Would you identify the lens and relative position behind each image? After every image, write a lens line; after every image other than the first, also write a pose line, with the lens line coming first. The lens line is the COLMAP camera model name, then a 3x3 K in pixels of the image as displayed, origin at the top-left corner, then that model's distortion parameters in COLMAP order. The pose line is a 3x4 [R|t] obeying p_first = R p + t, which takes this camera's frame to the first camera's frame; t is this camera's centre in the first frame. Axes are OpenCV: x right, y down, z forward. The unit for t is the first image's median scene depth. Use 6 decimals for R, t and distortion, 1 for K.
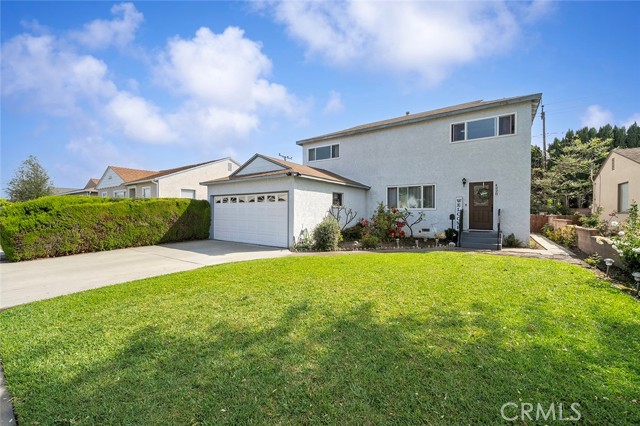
lens RADIAL K [[262.6, 0, 324.0], [0, 262.6, 210.5], [0, 0, 1]] dist [-0.000130, 0.000023]
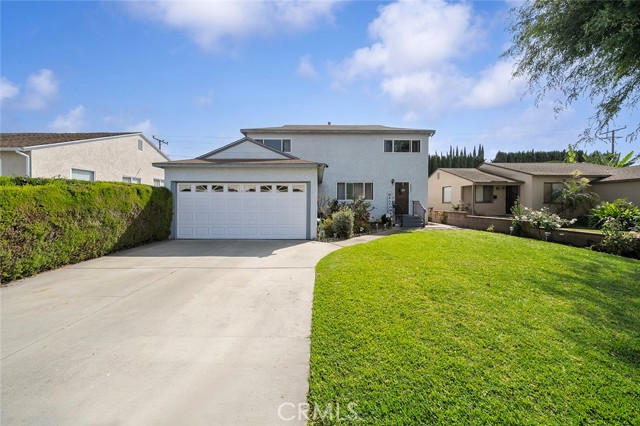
lens RADIAL K [[221.2, 0, 322.0], [0, 221.2, 204.2], [0, 0, 1]] dist [-0.002263, -0.000210]
pose [[0.814094, -0.005482, 0.580707, -0.487920], [-0.002466, 0.999914, 0.012896, -0.000254], [-0.580727, -0.011930, 0.814011, 0.248201]]
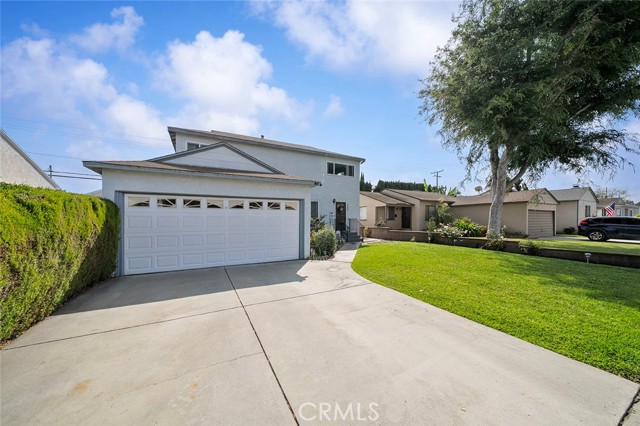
lens RADIAL K [[221.2, 0, 322.1], [0, 221.2, 222.9], [0, 0, 1]] dist [-0.002263, -0.000210]
pose [[0.445009, -0.016046, 0.895383, -0.694537], [0.000846, 0.999847, 0.017498, -0.002245], [-0.895526, -0.007029, 0.444954, 0.487311]]
